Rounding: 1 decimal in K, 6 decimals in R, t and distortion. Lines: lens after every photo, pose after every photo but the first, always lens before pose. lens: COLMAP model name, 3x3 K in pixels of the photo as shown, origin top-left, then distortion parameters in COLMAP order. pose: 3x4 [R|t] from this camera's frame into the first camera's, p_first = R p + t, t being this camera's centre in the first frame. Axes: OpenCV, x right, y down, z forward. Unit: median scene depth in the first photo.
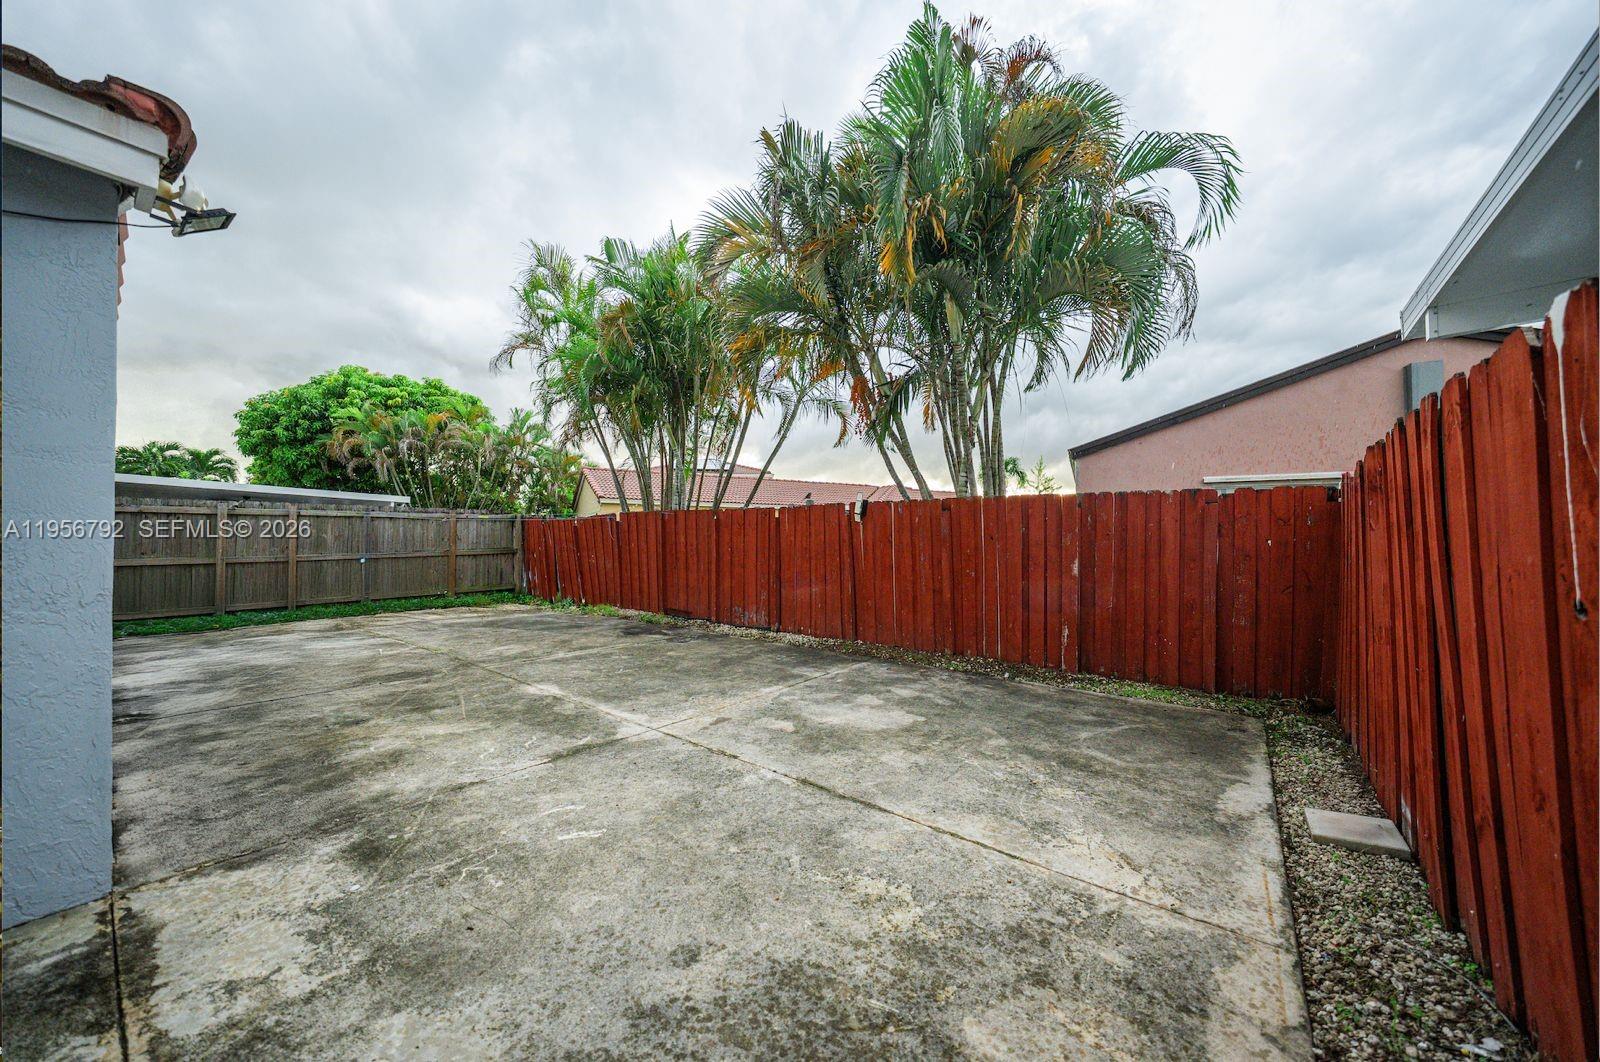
lens RADIAL K [[541.8, 0, 797.5], [0, 541.8, 520.9], [0, 0, 1]] dist [0.011532, 0.000439]
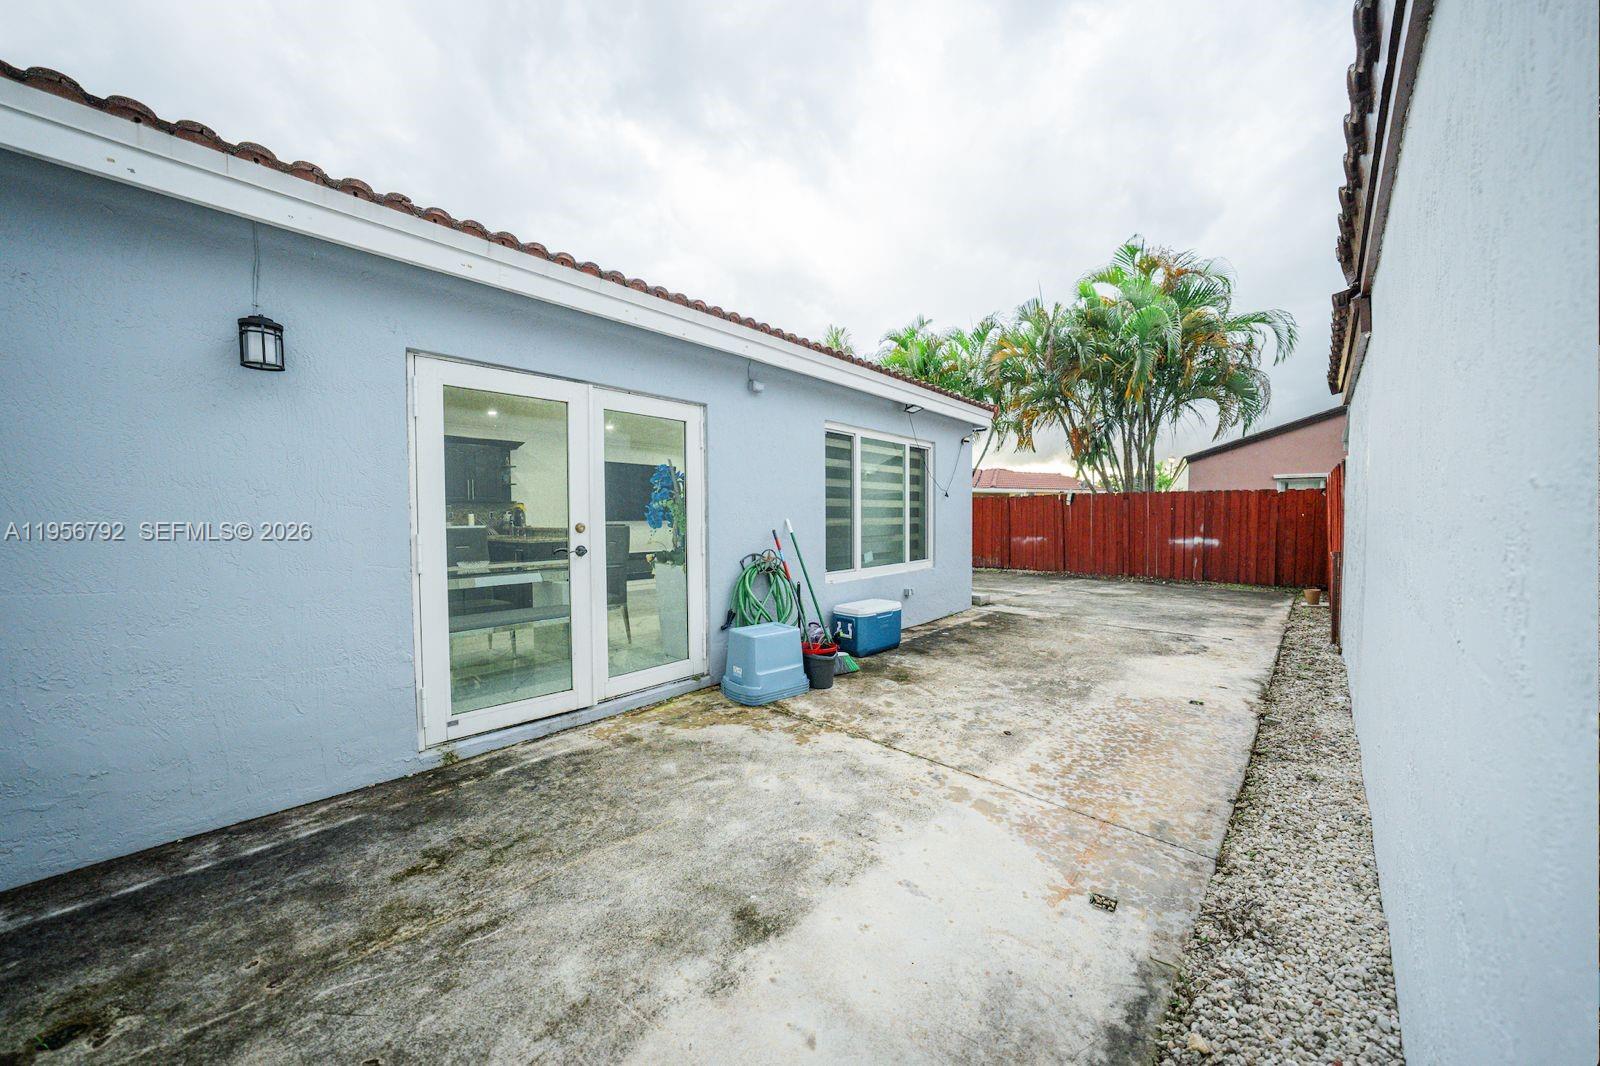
lens RADIAL K [[541.8, 0, 807.3], [0, 541.8, 528.1], [0, 0, 1]] dist [0.011532, 0.000439]
pose [[0.997655, -0.003255, -0.068370, -0.877723], [0.006910, 0.998555, 0.053302, -0.034714], [0.068098, -0.053649, 0.996235, -1.200174]]
